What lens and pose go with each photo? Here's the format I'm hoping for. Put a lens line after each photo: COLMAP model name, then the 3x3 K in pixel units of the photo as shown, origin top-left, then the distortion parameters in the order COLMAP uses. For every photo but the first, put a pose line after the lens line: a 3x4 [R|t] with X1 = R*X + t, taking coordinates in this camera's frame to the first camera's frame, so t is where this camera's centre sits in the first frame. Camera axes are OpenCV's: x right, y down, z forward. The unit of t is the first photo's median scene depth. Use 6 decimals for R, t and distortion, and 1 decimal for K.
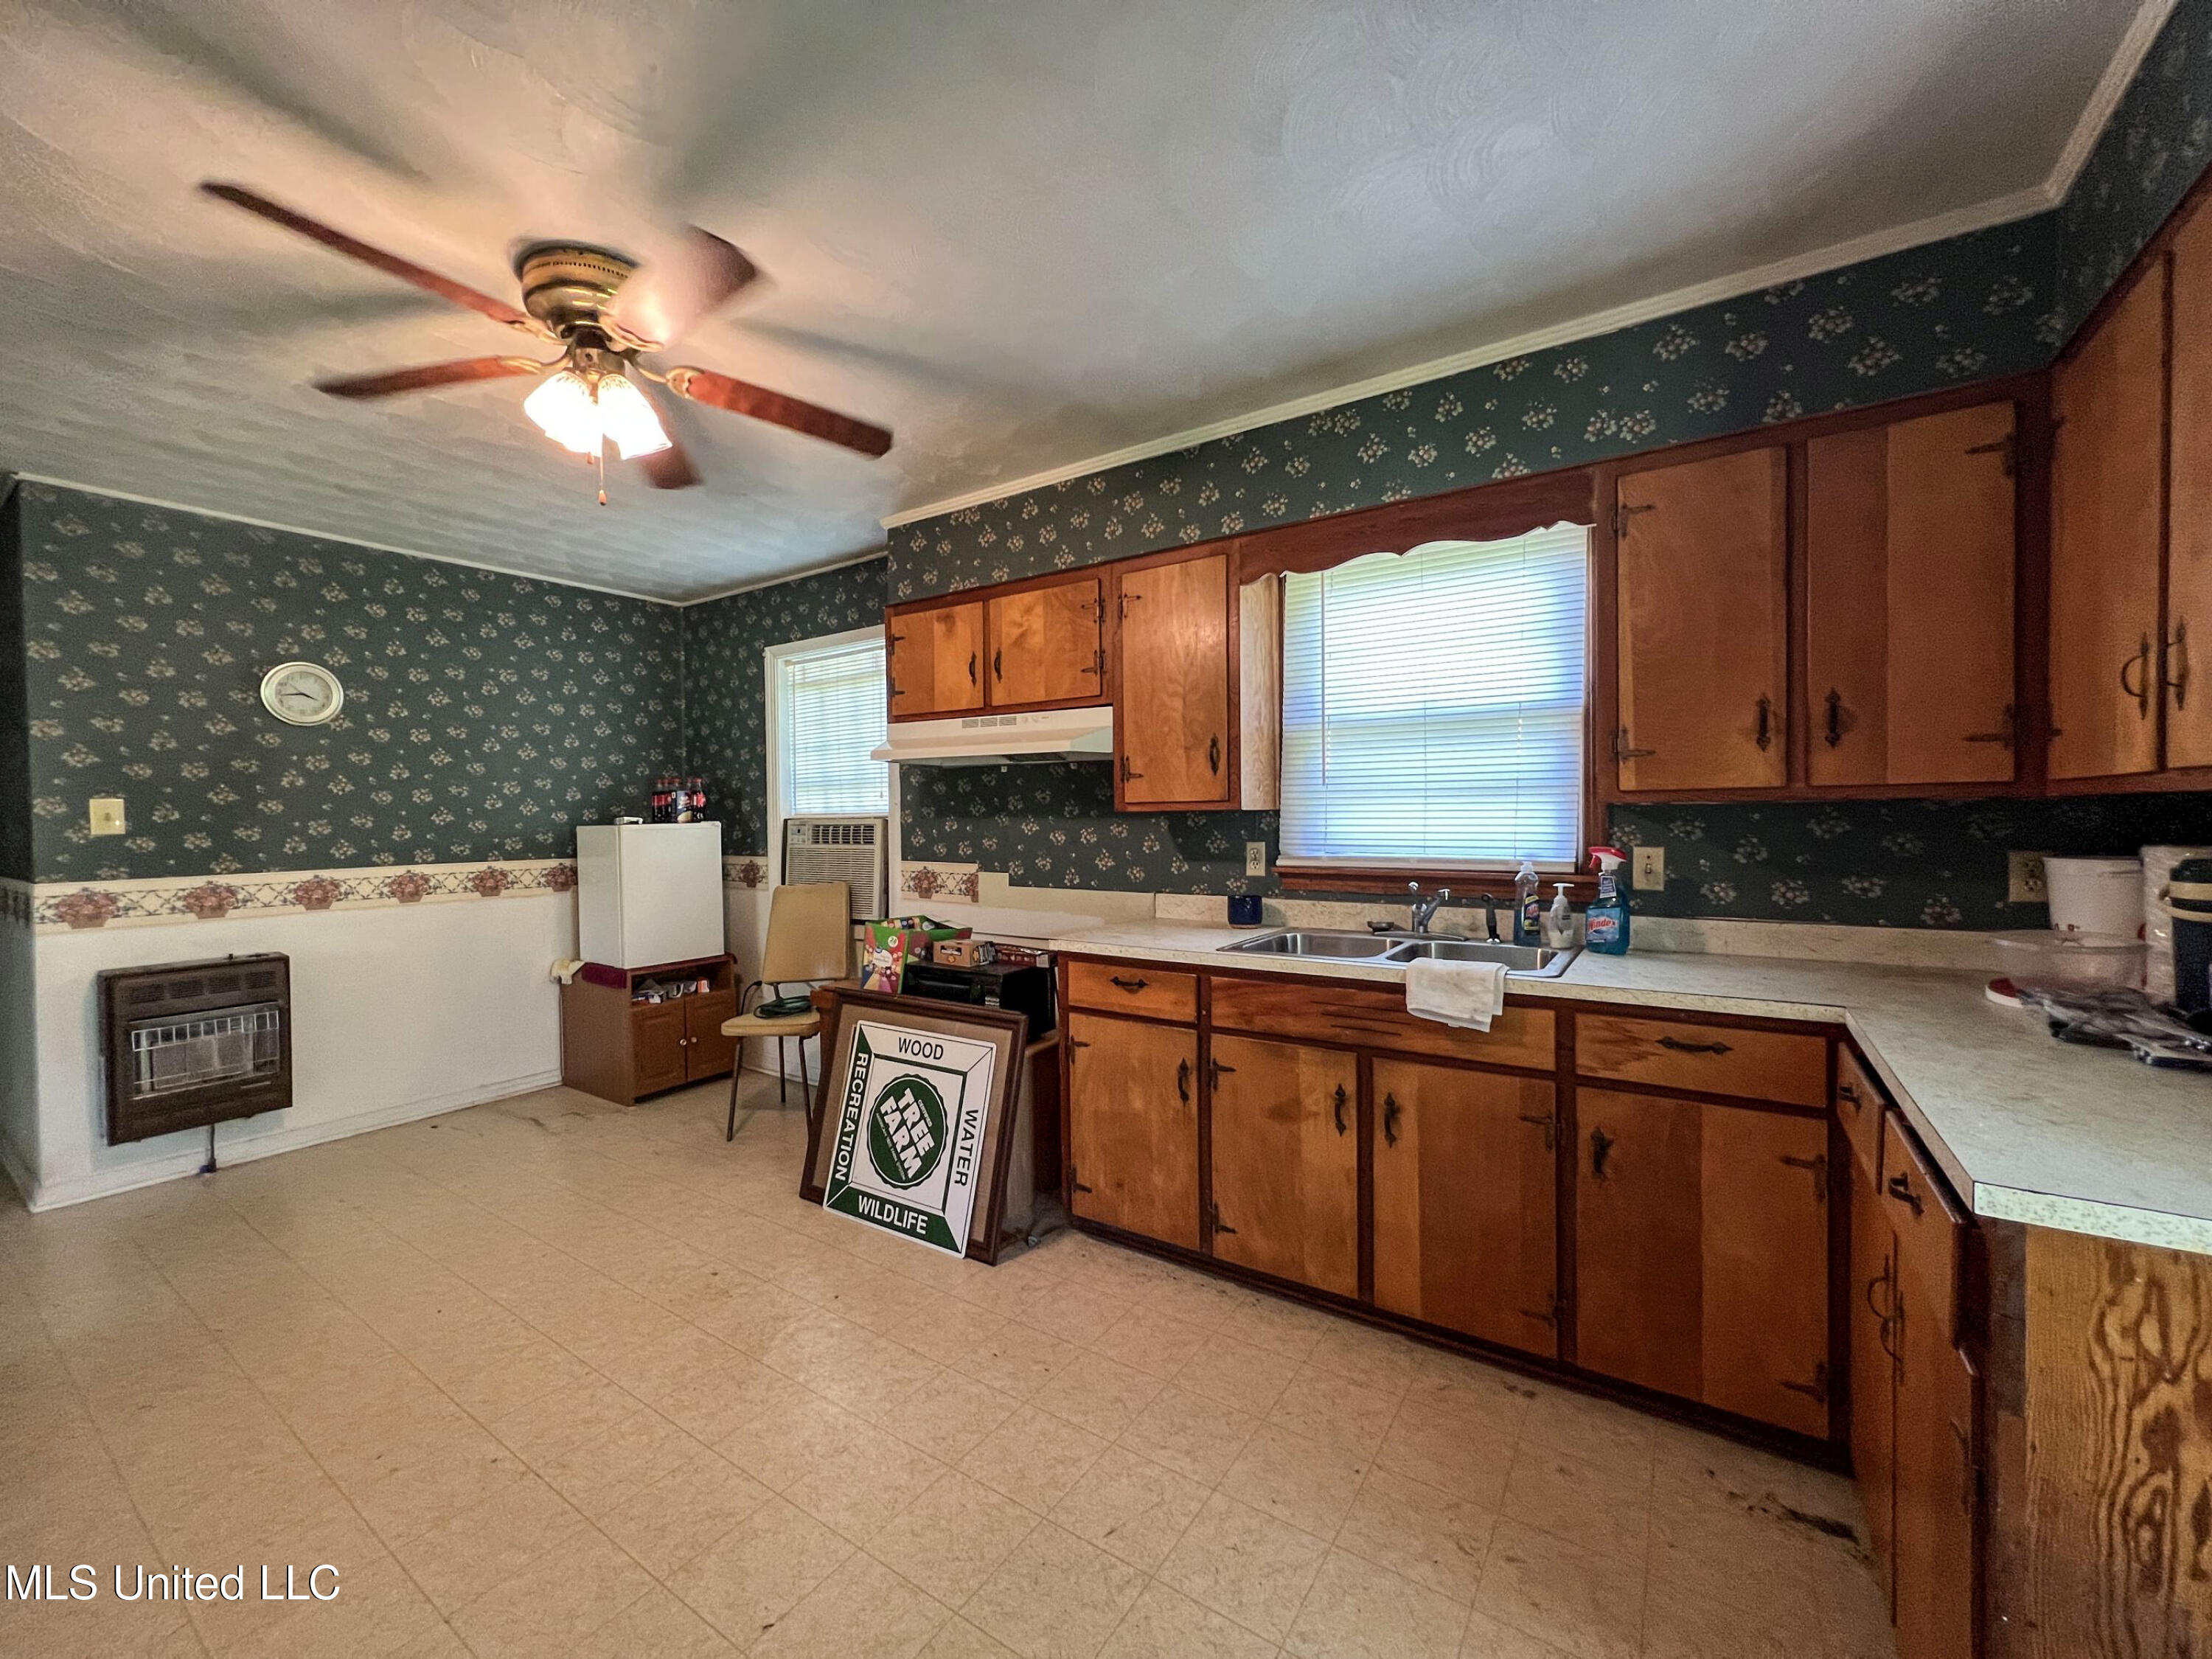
lens RADIAL K [[886.5, 0, 1102.2], [0, 886.5, 830.0], [0, 0, 1]] dist [-0.002457, 0.000514]
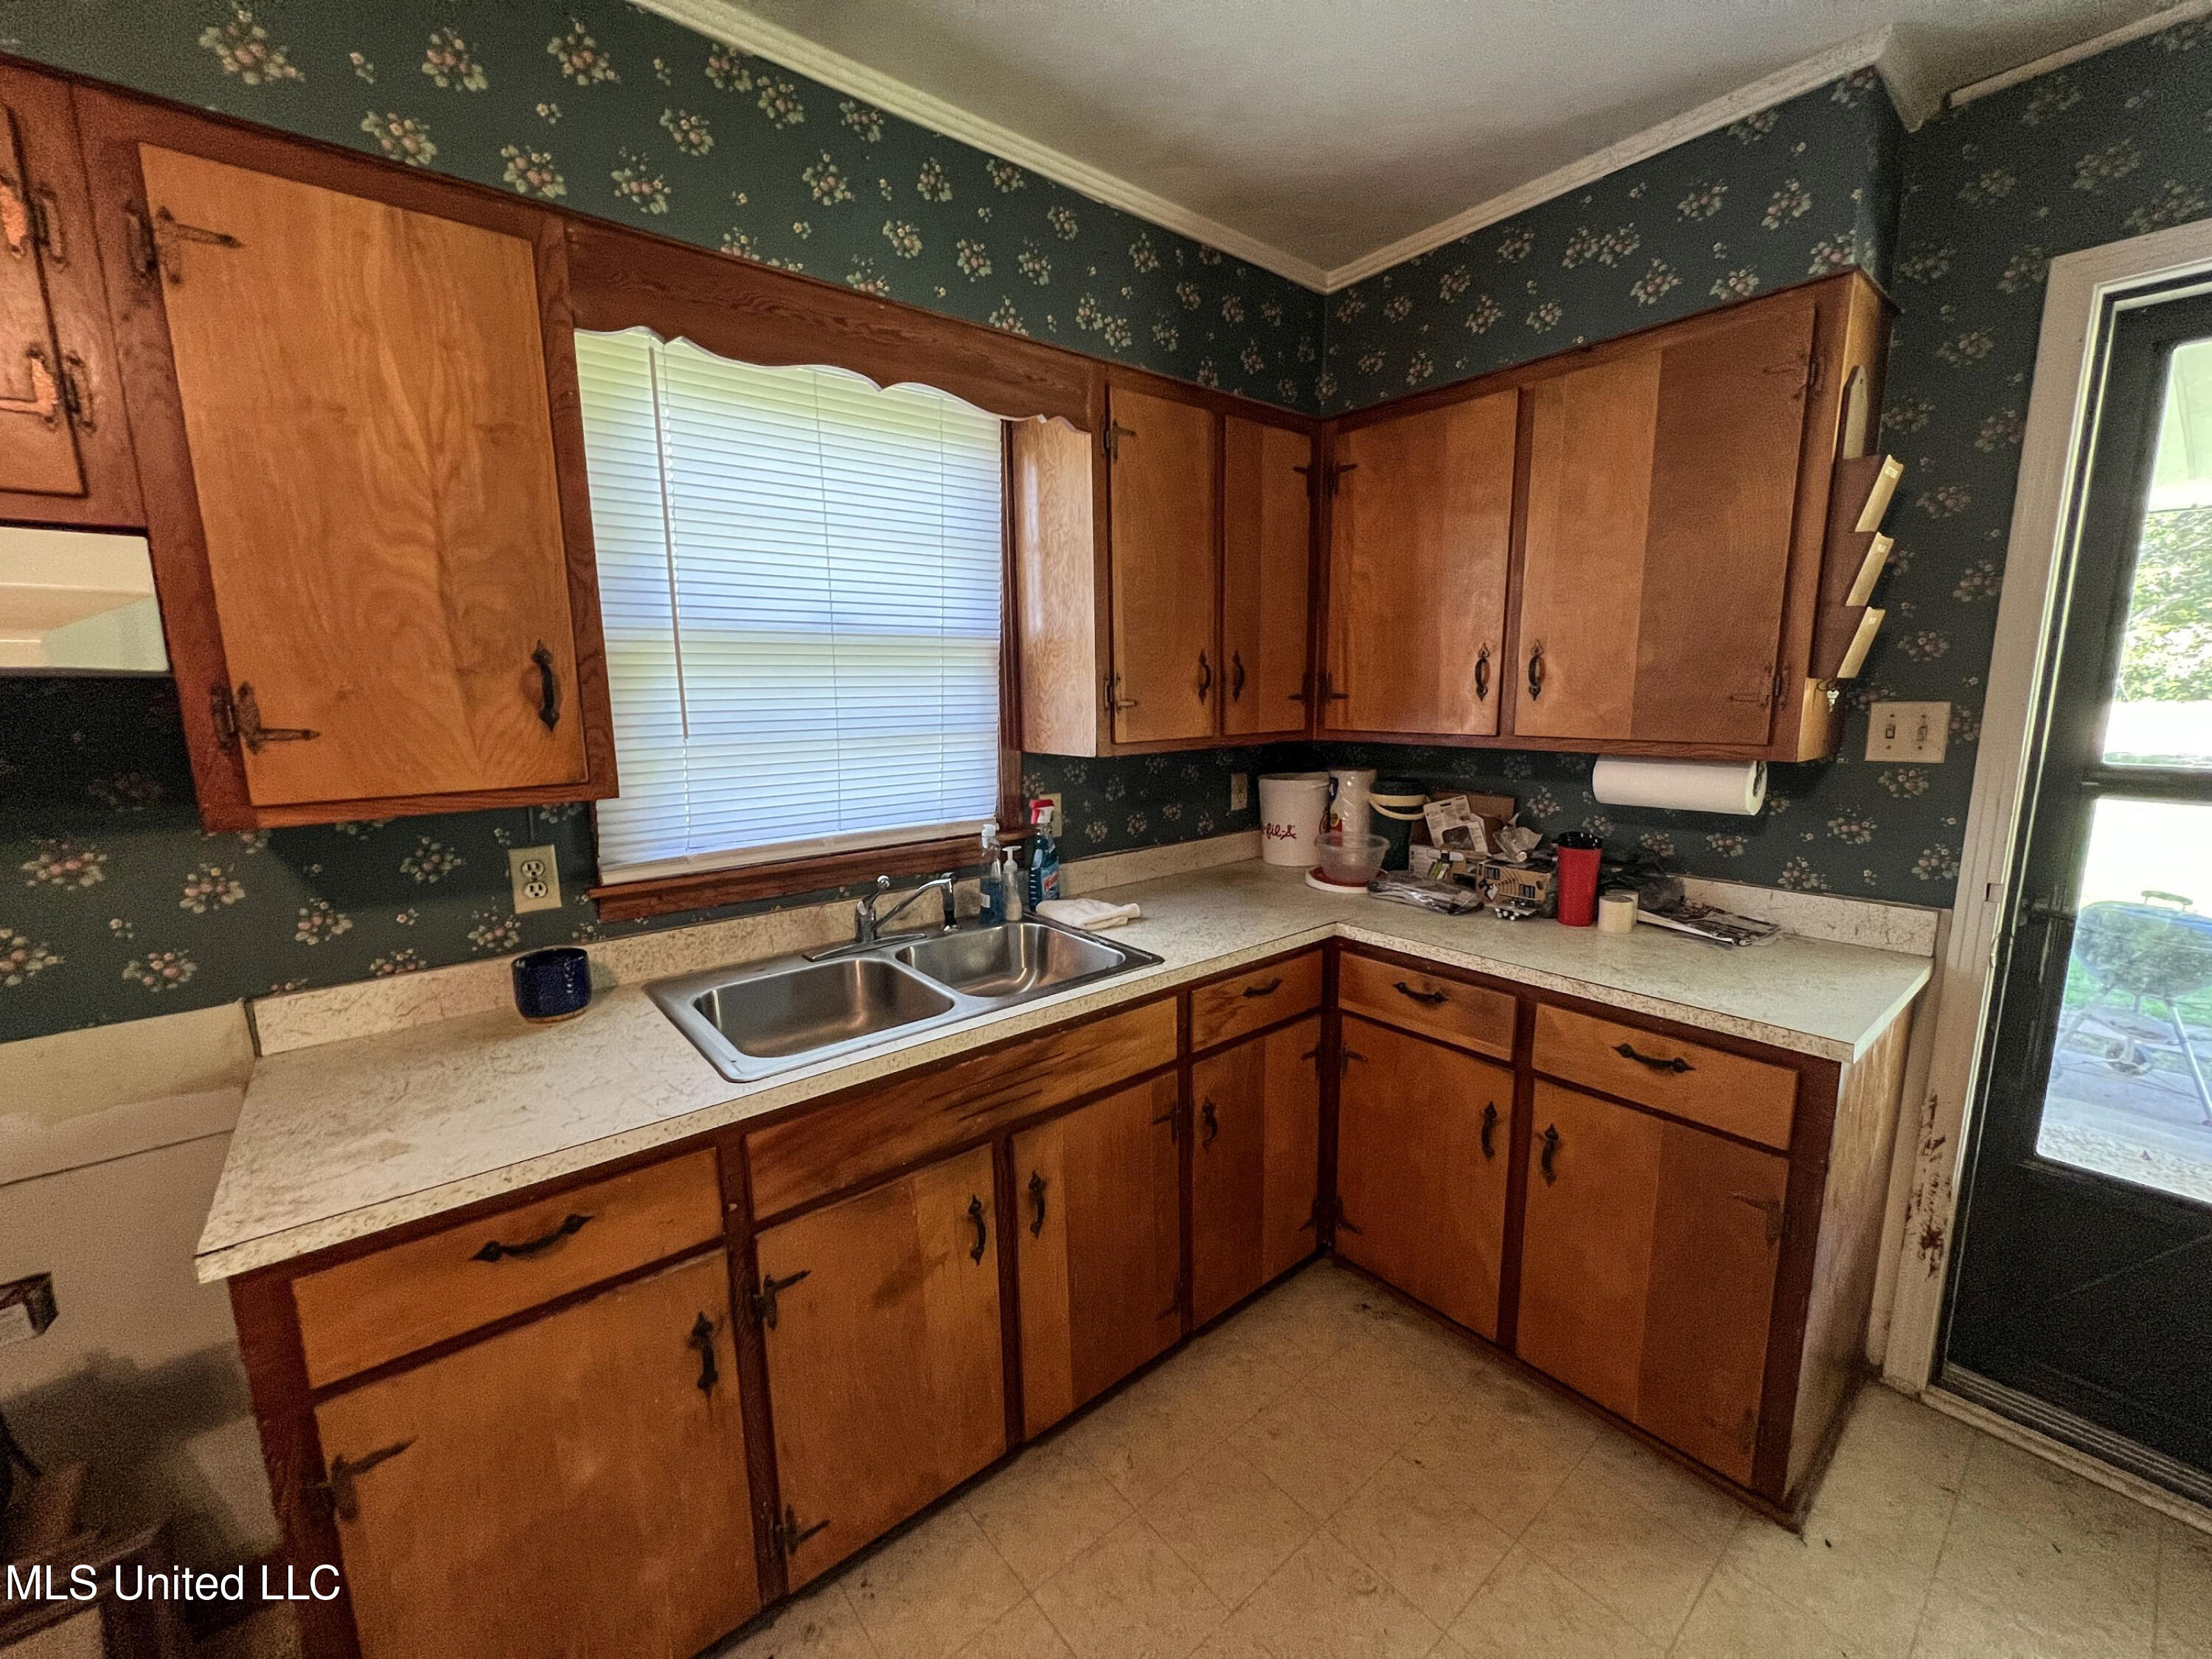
lens RADIAL K [[886.5, 0, 1104.0], [0, 886.5, 830.7], [0, 0, 1]] dist [-0.002457, 0.000514]
pose [[0.286927, -0.151090, 0.945962, -0.235978], [0.024788, 0.988324, 0.150337, -0.070046], [-0.957632, -0.019687, 0.287322, 0.552054]]
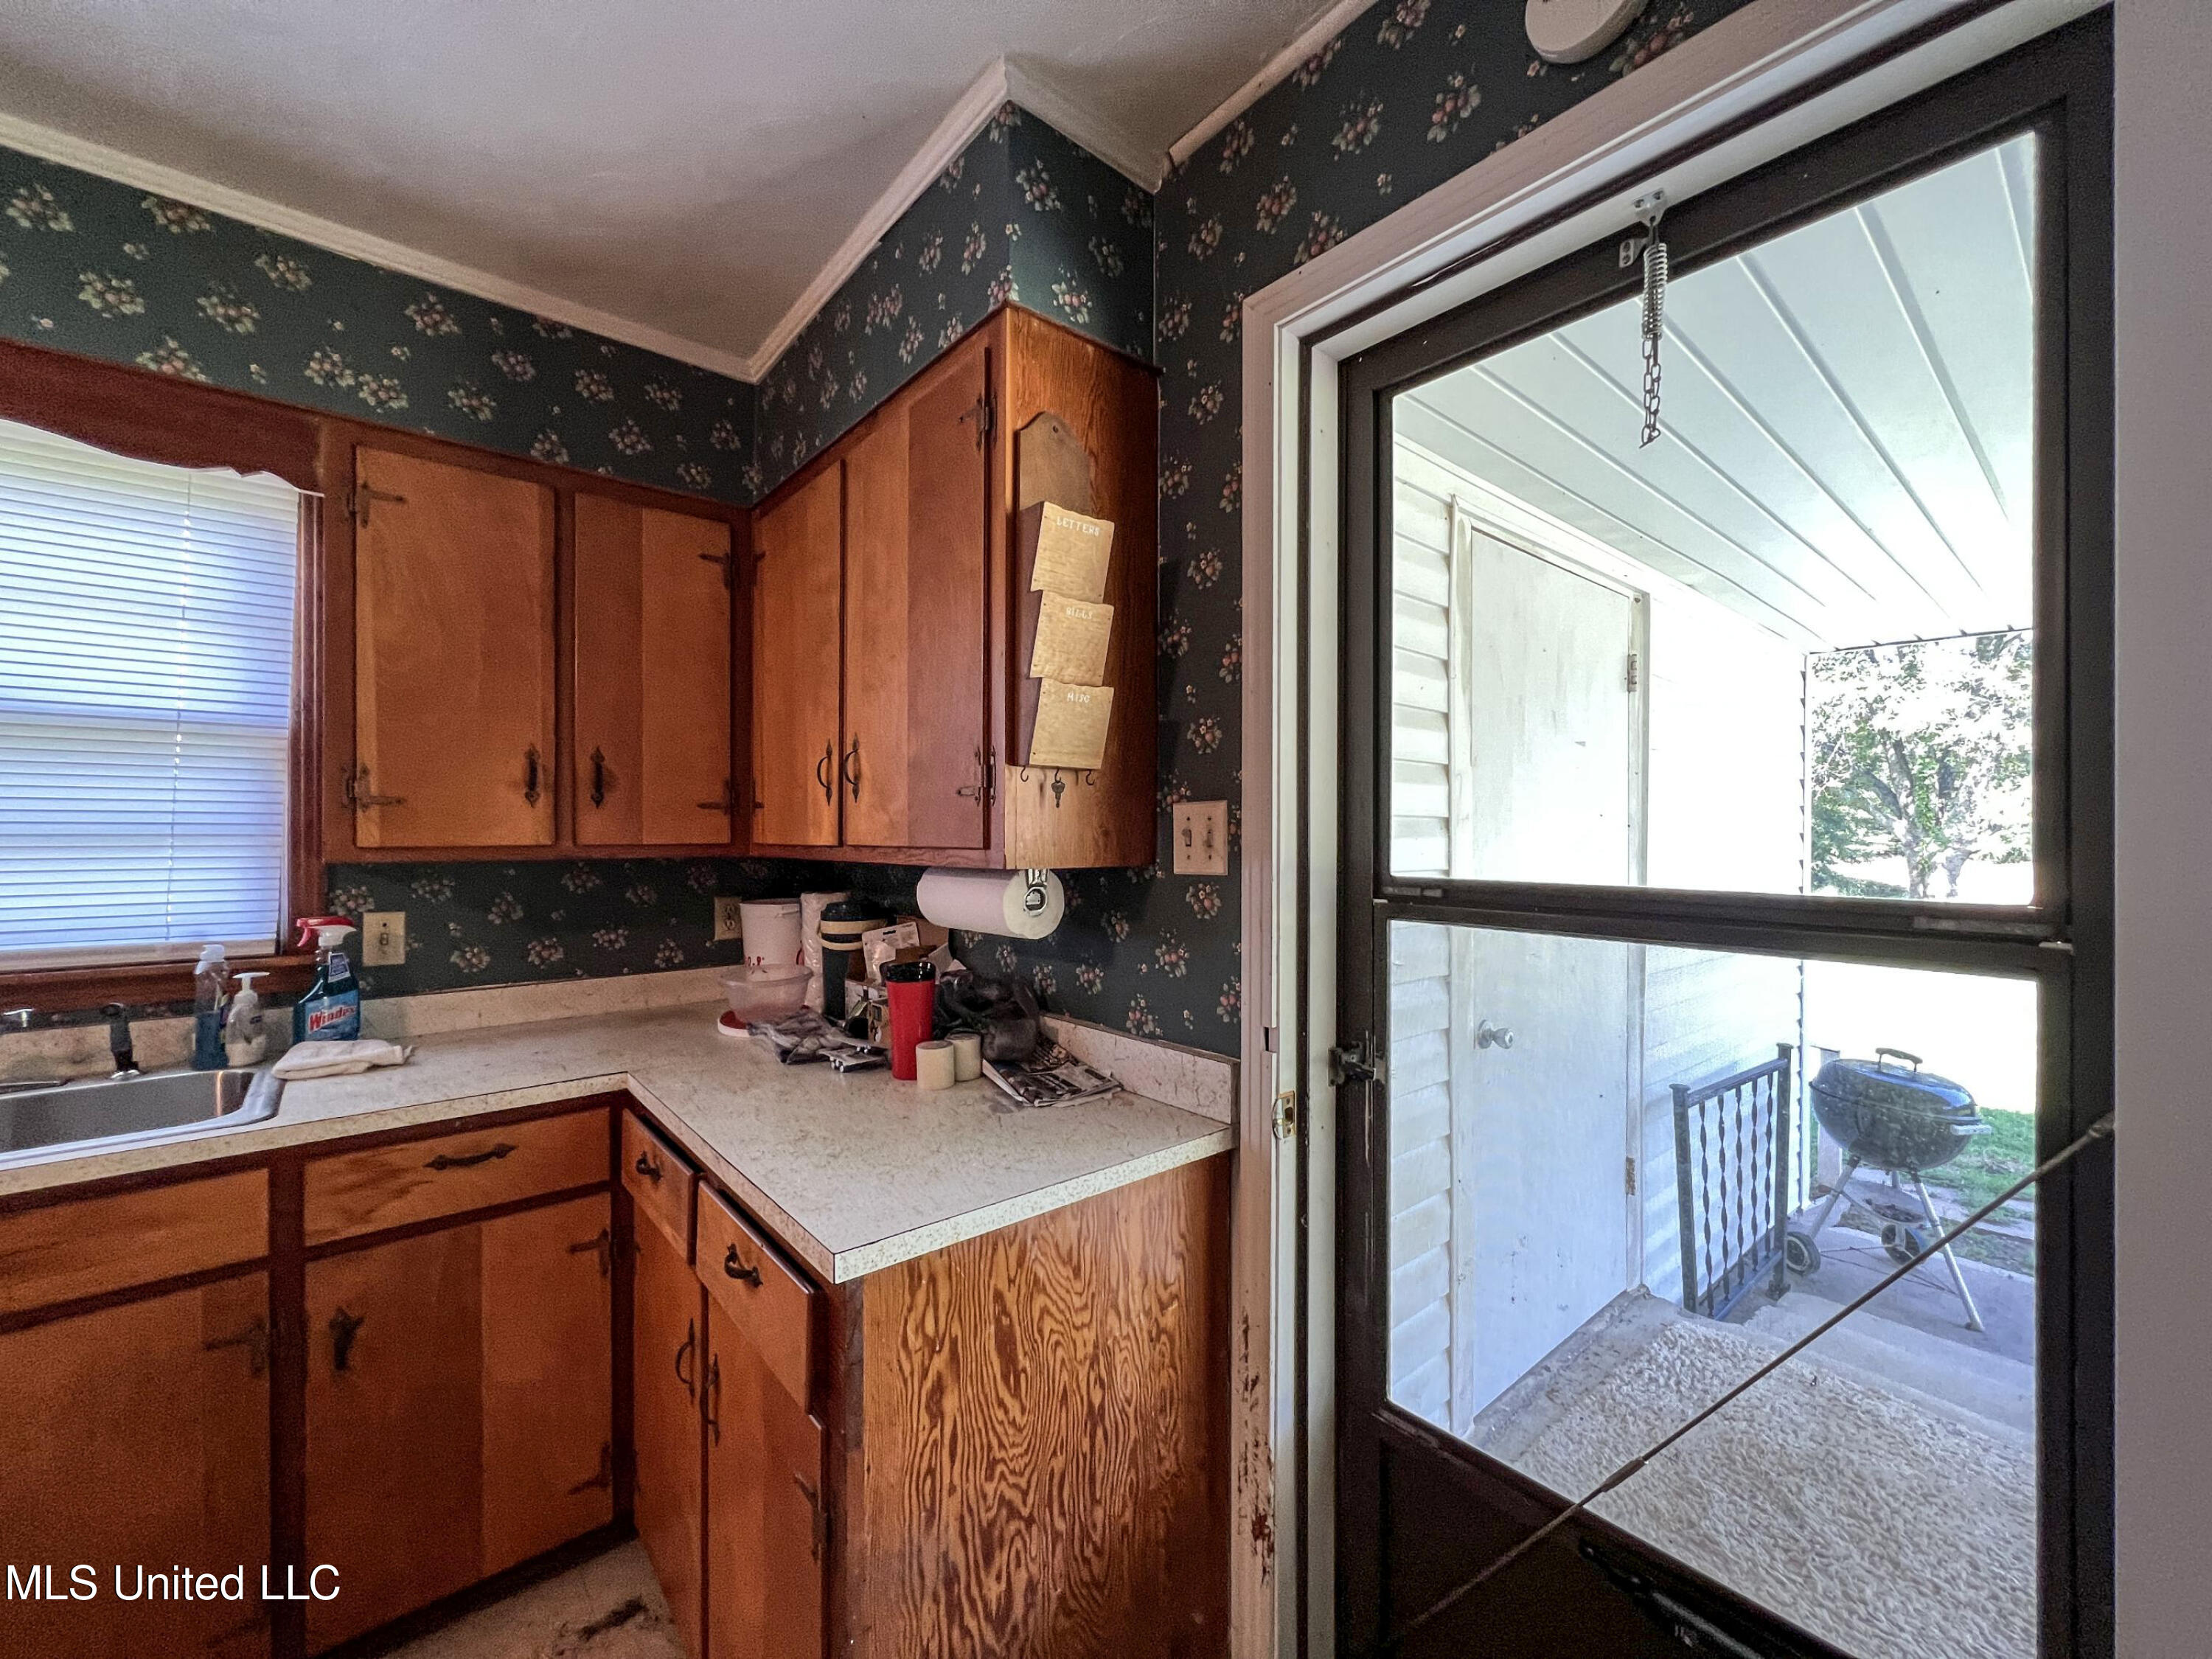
lens RADIAL K [[886.5, 0, 1101.5], [0, 886.5, 830.1], [0, 0, 1]] dist [-0.002457, 0.000514]
pose [[0.271740, 0.012840, 0.962285, 0.010914], [0.011379, 0.999798, -0.016554, -0.029130], [-0.962303, 0.015448, 0.271539, 0.119871]]
